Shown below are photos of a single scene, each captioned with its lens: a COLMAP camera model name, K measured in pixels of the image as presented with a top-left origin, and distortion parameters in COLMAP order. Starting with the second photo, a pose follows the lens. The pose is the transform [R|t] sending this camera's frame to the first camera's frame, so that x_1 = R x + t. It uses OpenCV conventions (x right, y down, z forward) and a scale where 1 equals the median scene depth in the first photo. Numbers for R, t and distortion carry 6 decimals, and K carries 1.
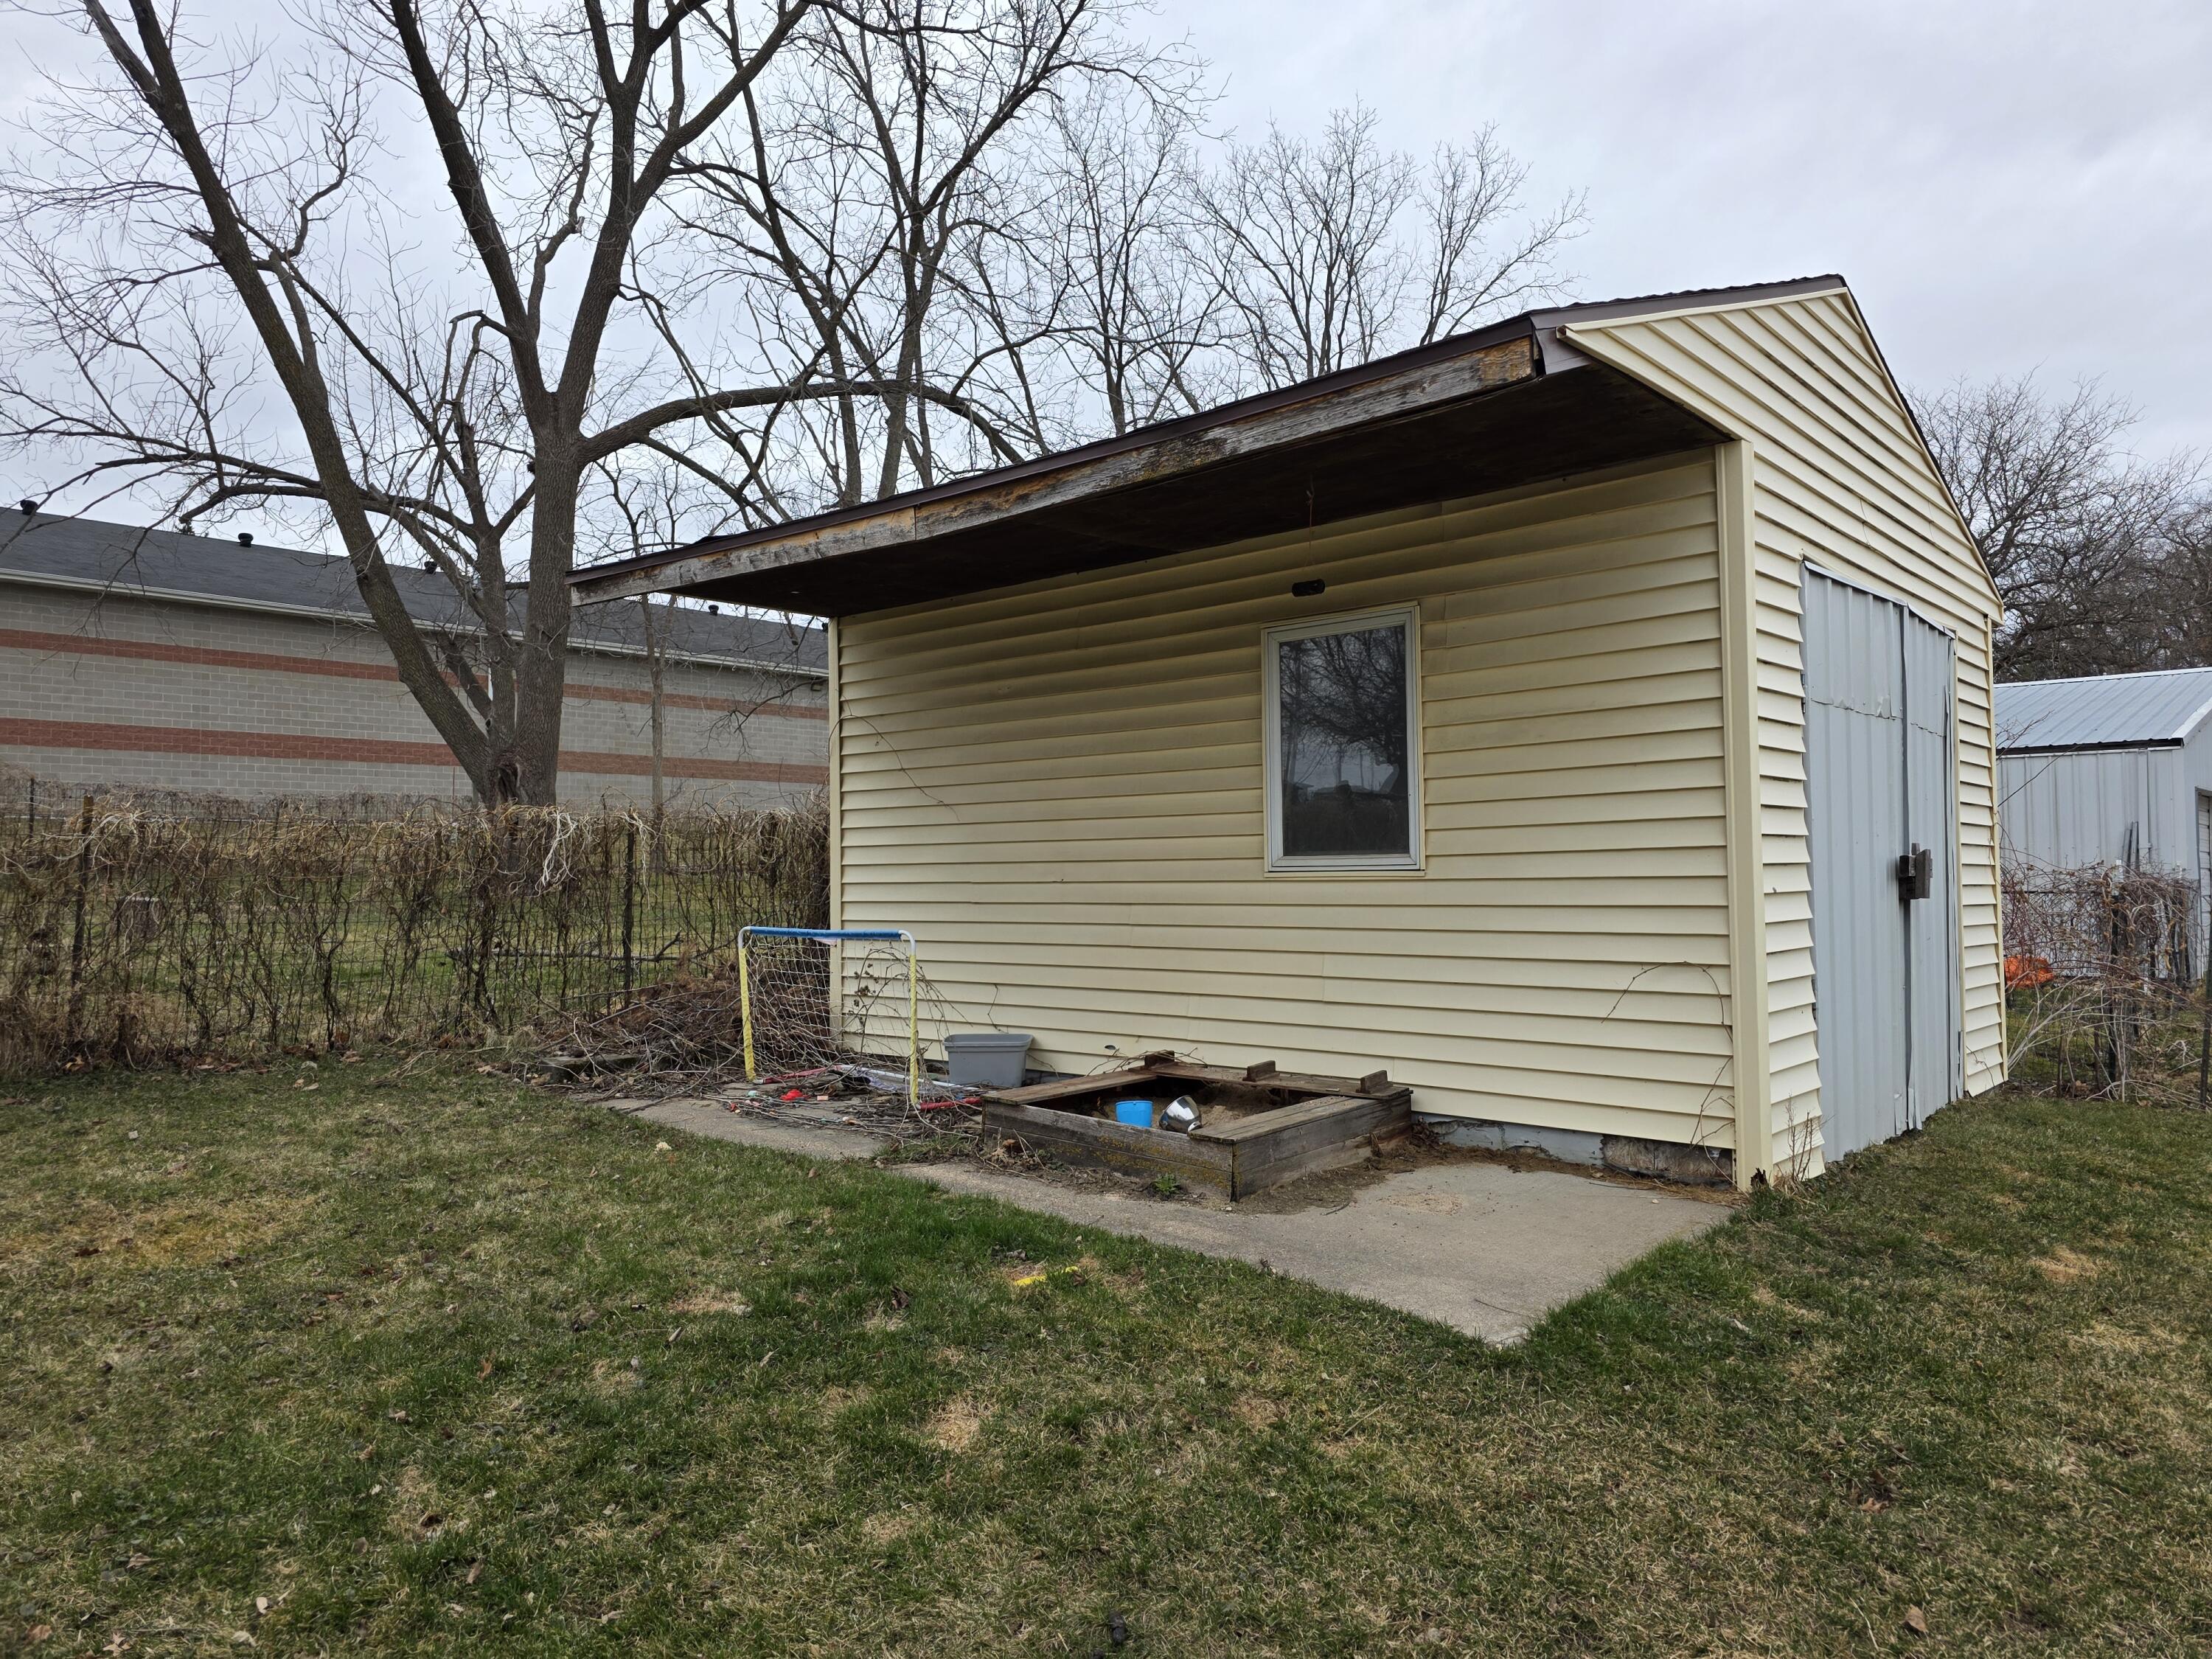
lens RADIAL K [[1461.9, 0, 1106.0], [0, 1461.9, 829.5], [0, 0, 1]] dist [0.000506, 0.000113]
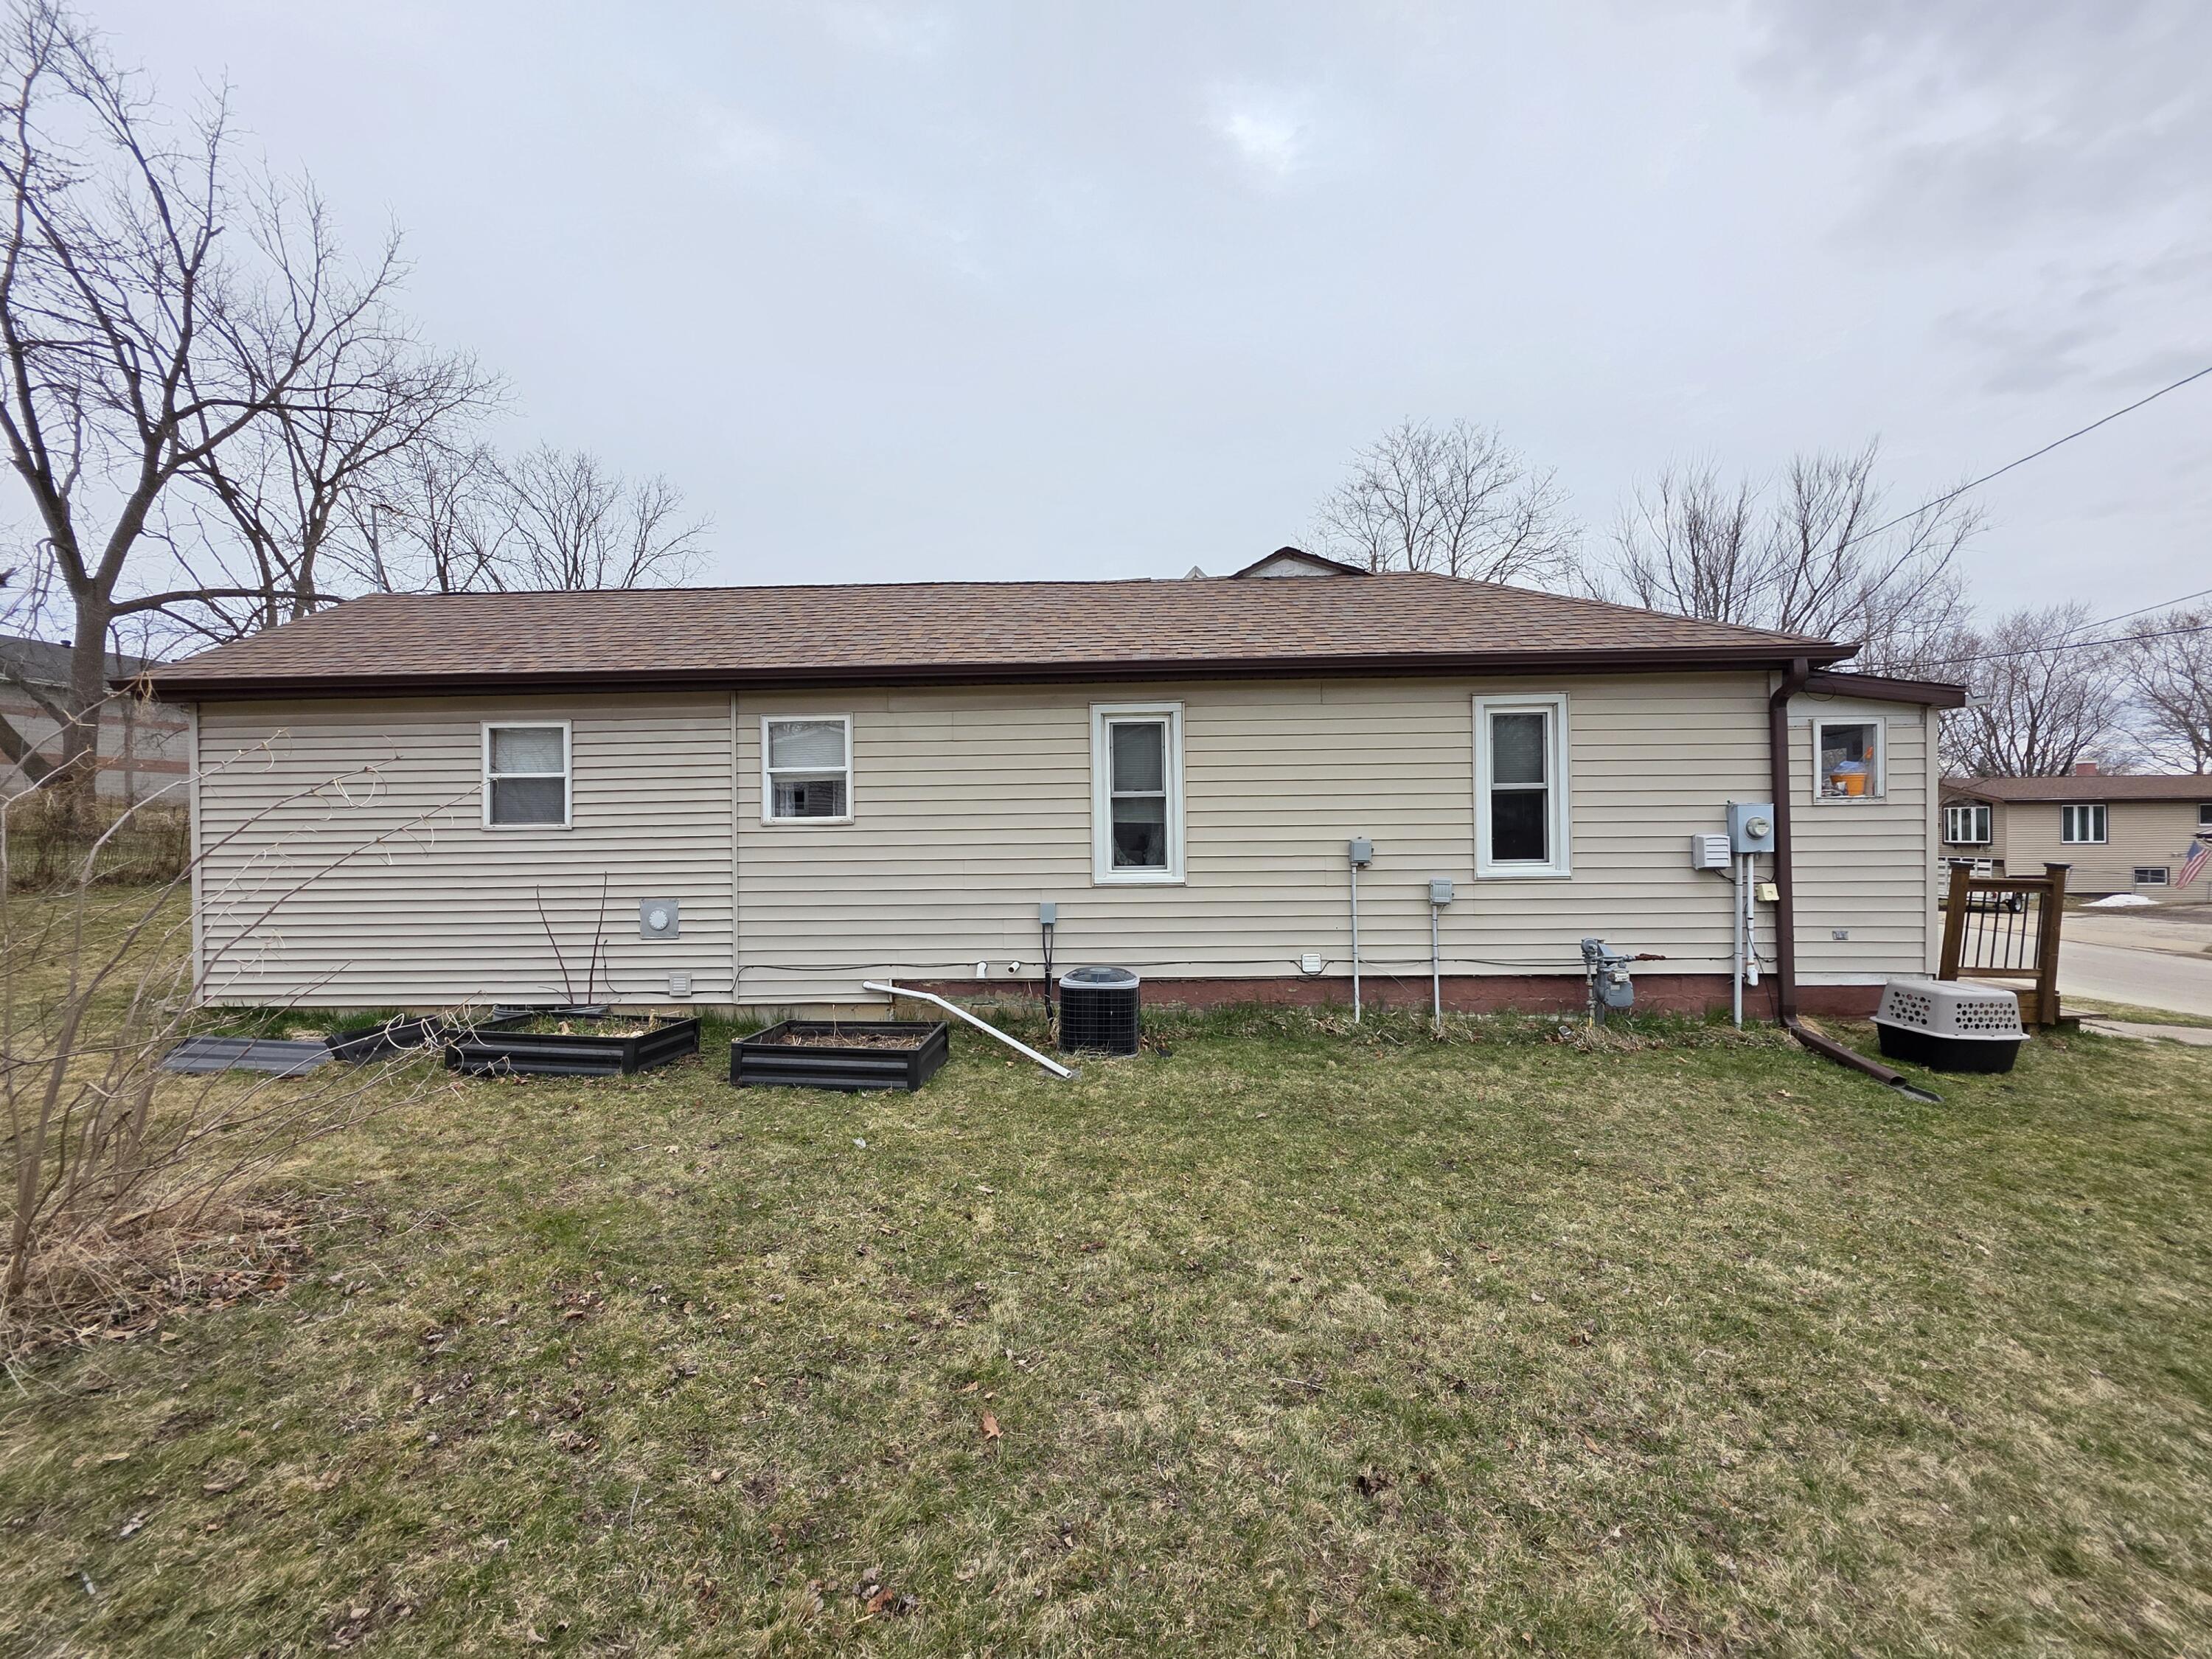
lens RADIAL K [[915.1, 0, 1133.3], [0, 915.1, 838.0], [0, 0, 1]] dist [0.017053, -0.000070]
pose [[0.781166, -0.009420, 0.624252, -0.044829], [-0.011040, 0.999521, 0.028897, -0.001850], [-0.624225, -0.029465, 0.780689, -0.486707]]
